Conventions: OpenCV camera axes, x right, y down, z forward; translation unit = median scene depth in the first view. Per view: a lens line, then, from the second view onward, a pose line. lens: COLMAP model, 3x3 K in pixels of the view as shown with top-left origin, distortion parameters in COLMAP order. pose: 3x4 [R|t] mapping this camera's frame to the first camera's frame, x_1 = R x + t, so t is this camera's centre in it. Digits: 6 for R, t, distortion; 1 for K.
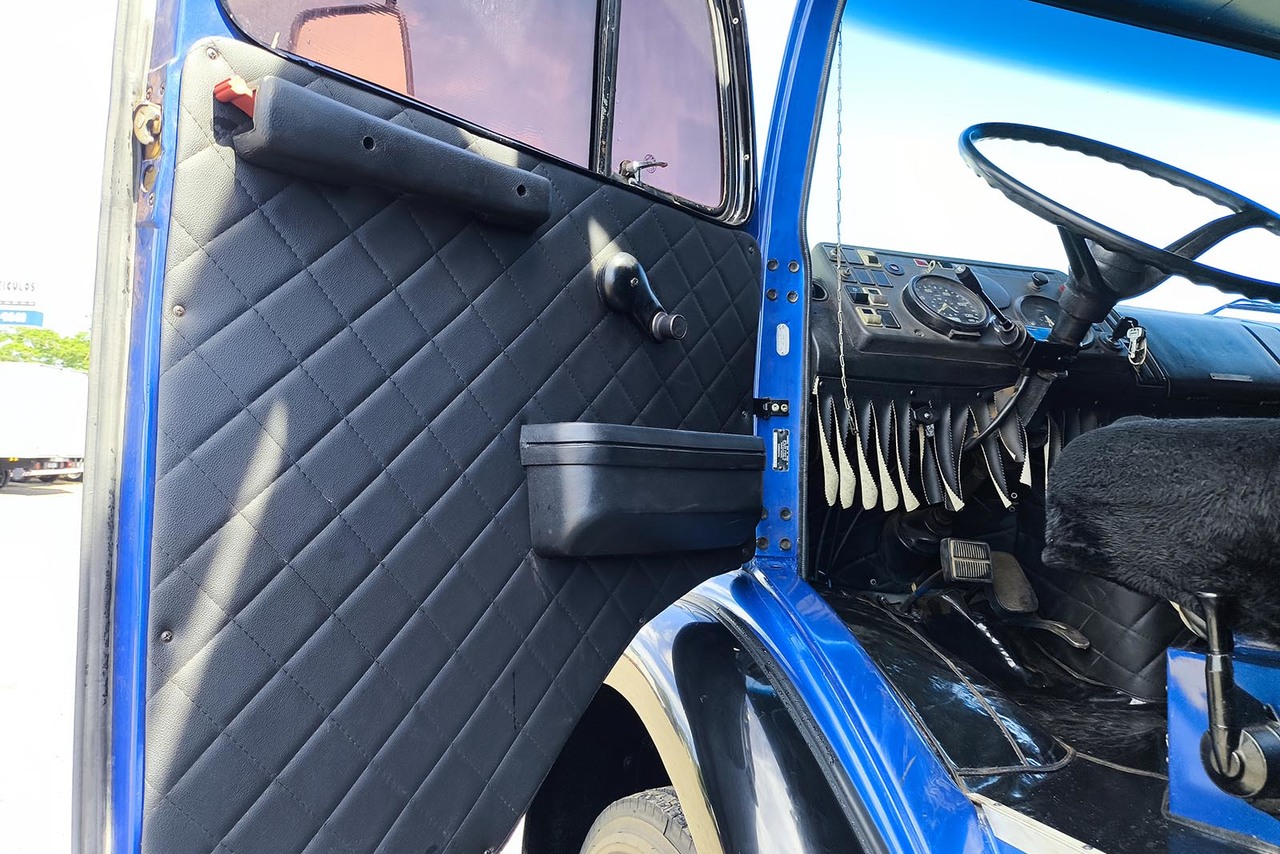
lens RADIAL K [[923.9, 0, 636.9], [0, 923.9, 422.3], [0, 0, 1]] dist [0.100455, -0.188314]
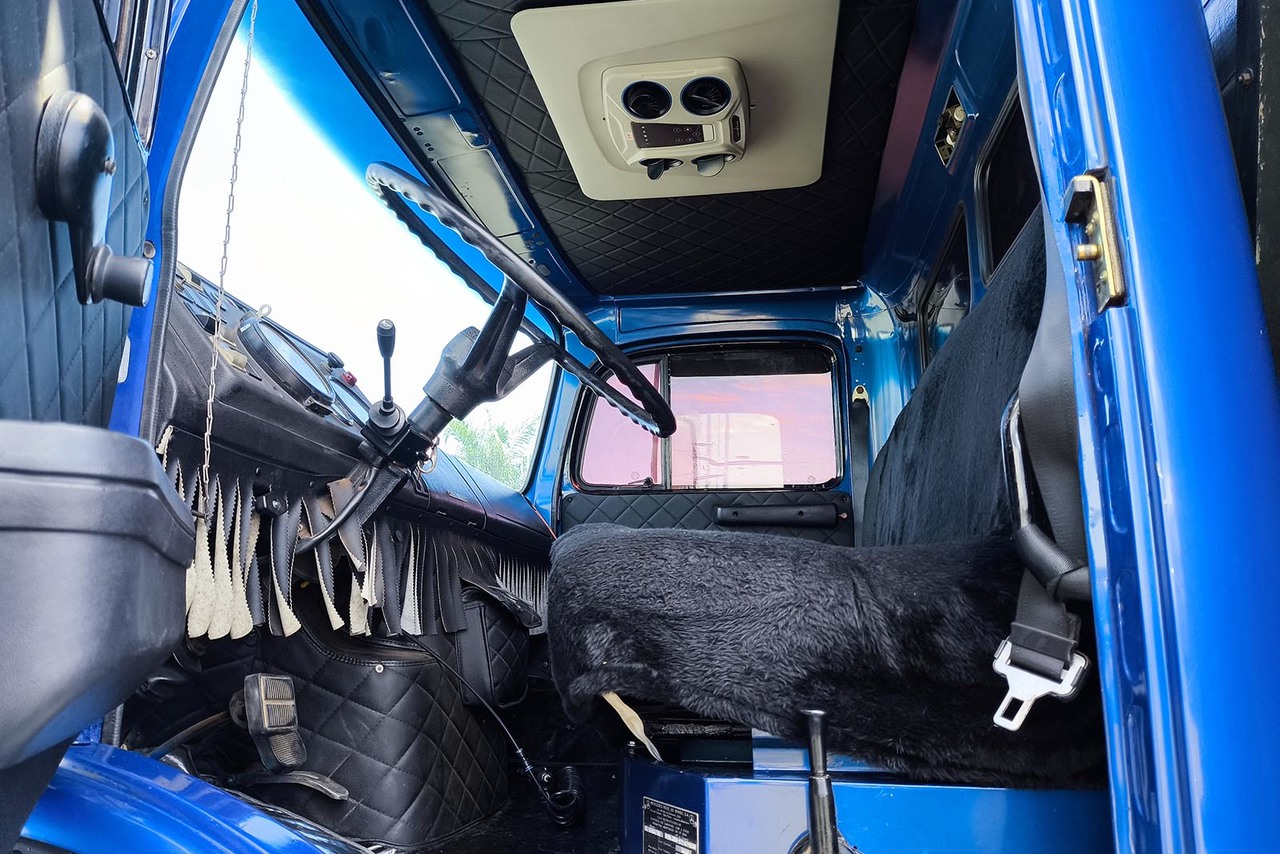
lens RADIAL K [[923.9, 0, 636.9], [0, 923.9, 422.3], [0, 0, 1]] dist [0.100455, -0.188314]
pose [[0.473383, 0.174561, 0.863387, -0.202828], [-0.060750, 0.984303, -0.165699, 0.034092], [-0.878759, 0.025988, 0.476557, 0.390109]]
